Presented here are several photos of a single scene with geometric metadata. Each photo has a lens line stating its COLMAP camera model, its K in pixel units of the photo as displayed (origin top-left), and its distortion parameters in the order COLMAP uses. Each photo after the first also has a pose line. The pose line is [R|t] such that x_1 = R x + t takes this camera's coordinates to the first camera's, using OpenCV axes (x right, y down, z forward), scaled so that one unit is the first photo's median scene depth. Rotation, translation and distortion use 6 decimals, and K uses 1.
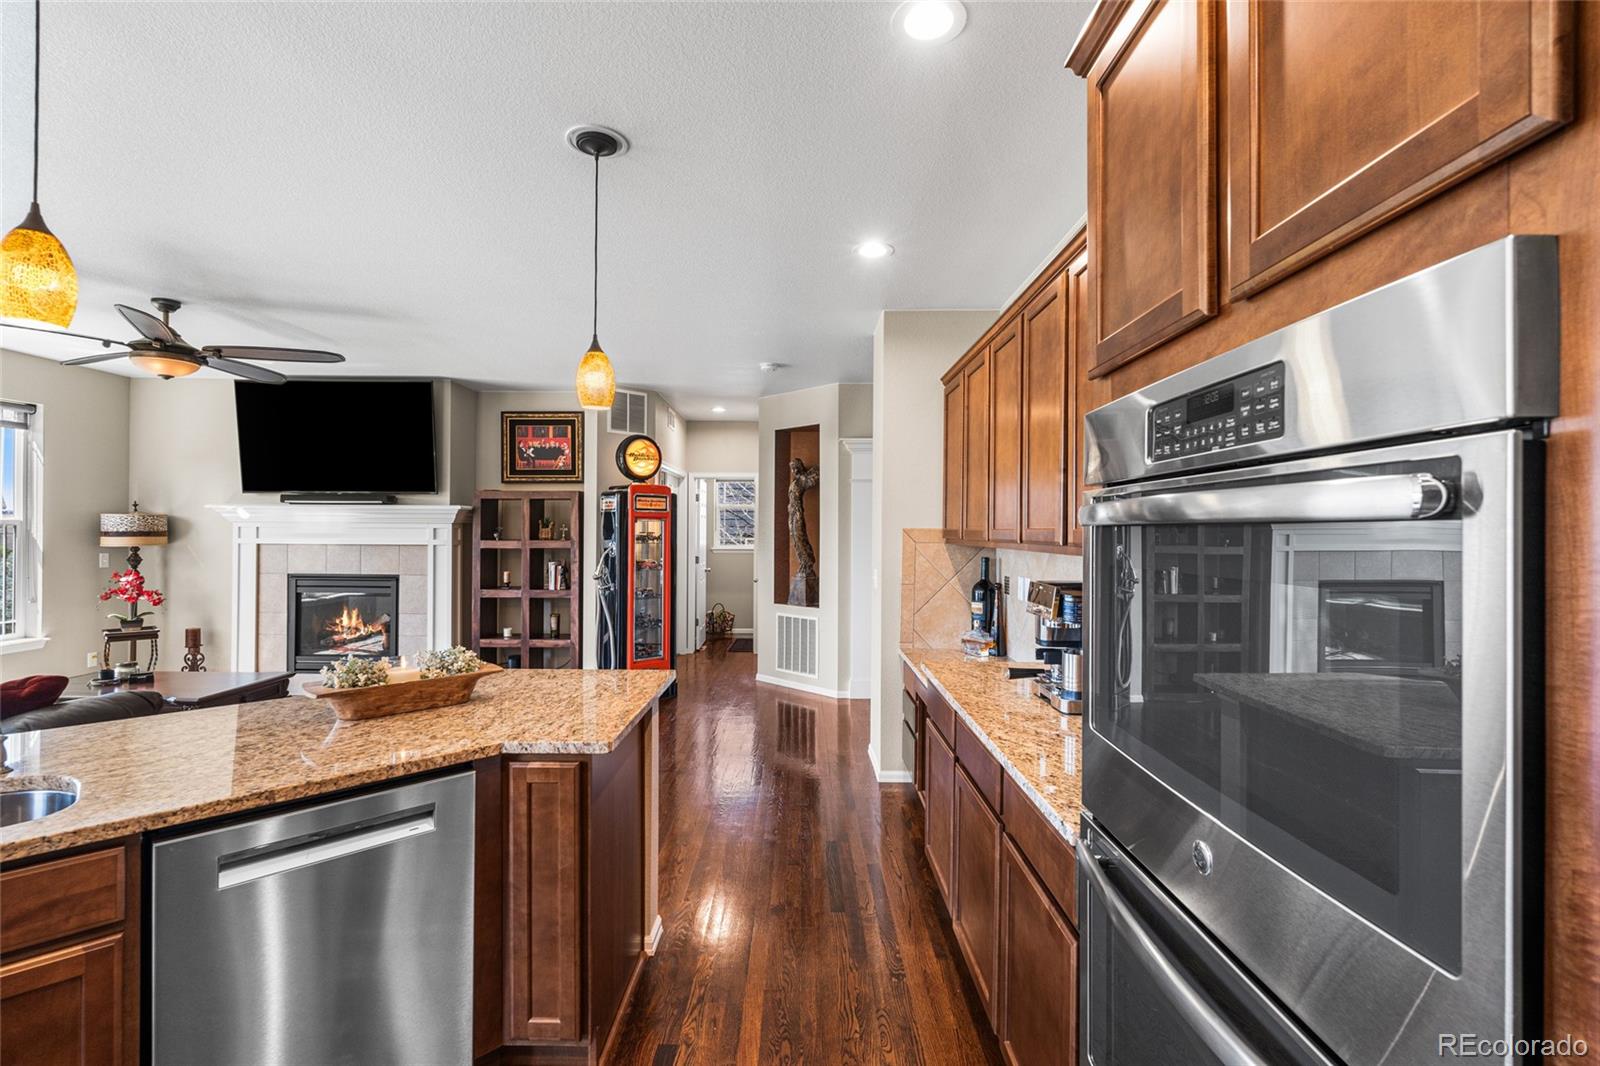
lens RADIAL K [[713.3, 0, 798.3], [0, 713.3, 528.1], [0, 0, 1]] dist [-0.004458, -0.000007]
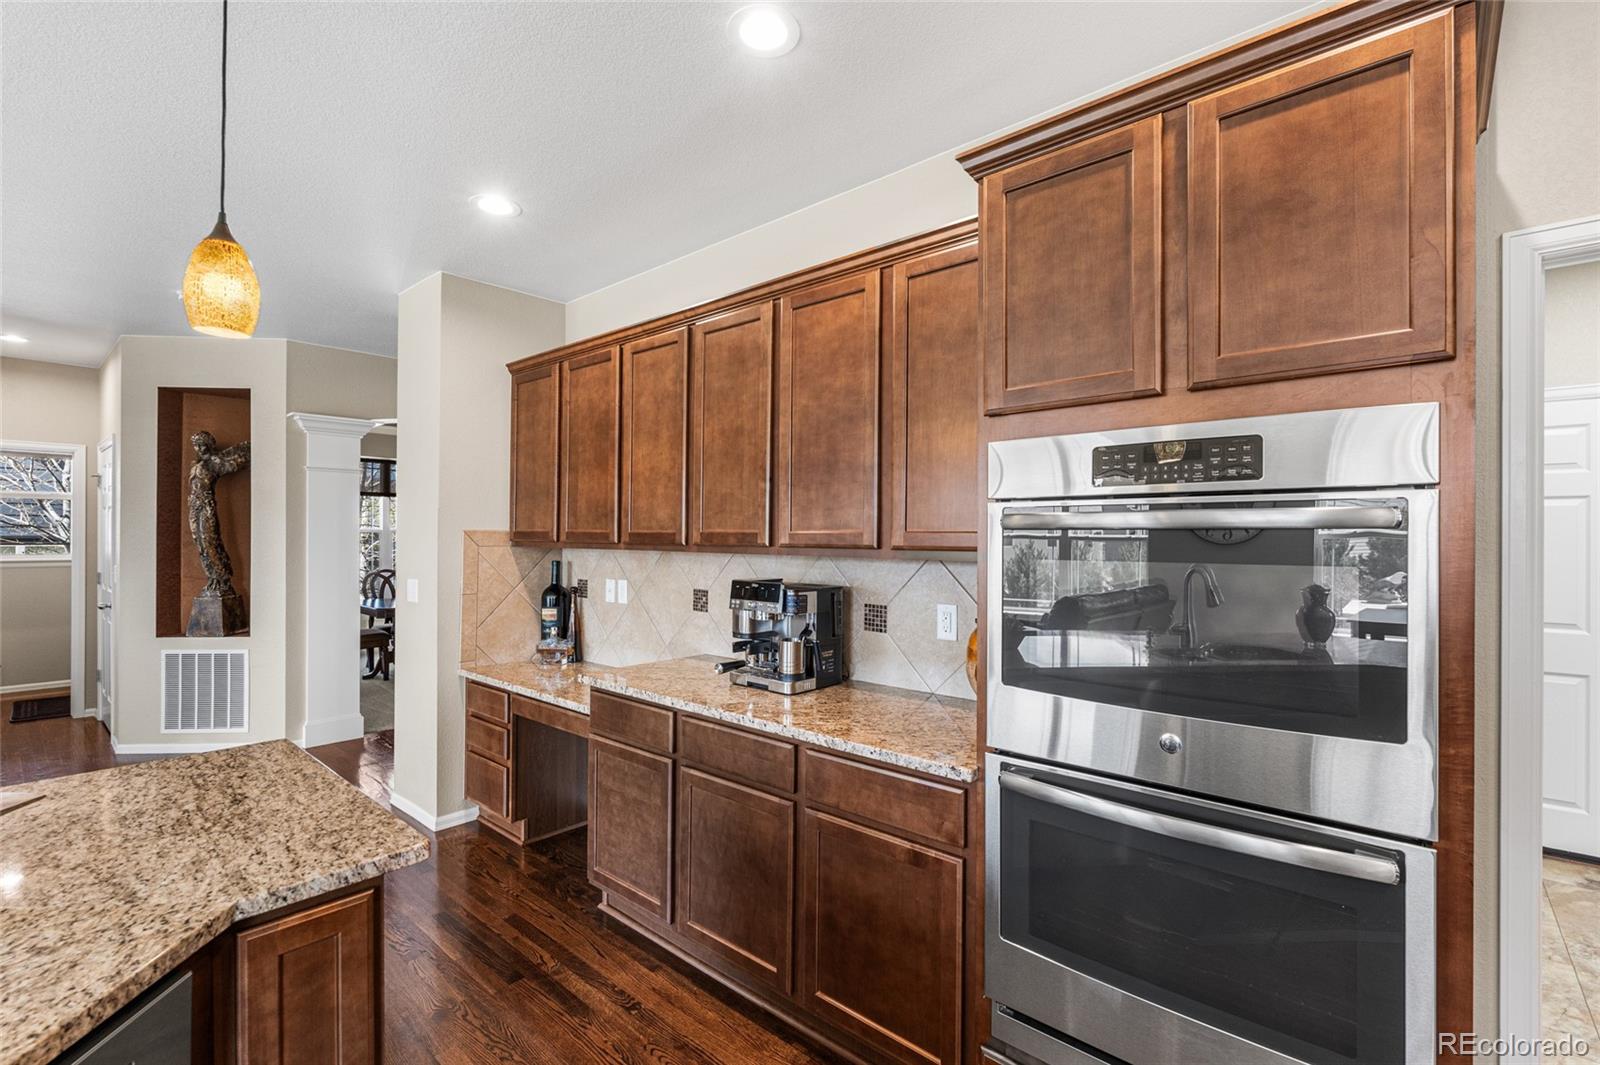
lens RADIAL K [[713.3, 0, 801.0], [0, 713.3, 535.4], [0, 0, 1]] dist [-0.004458, -0.000007]
pose [[0.656306, -0.001145, 0.754494, -0.167852], [-0.004383, 0.999976, 0.005330, 0.000386], [-0.754482, -0.006806, 0.656286, 0.087855]]
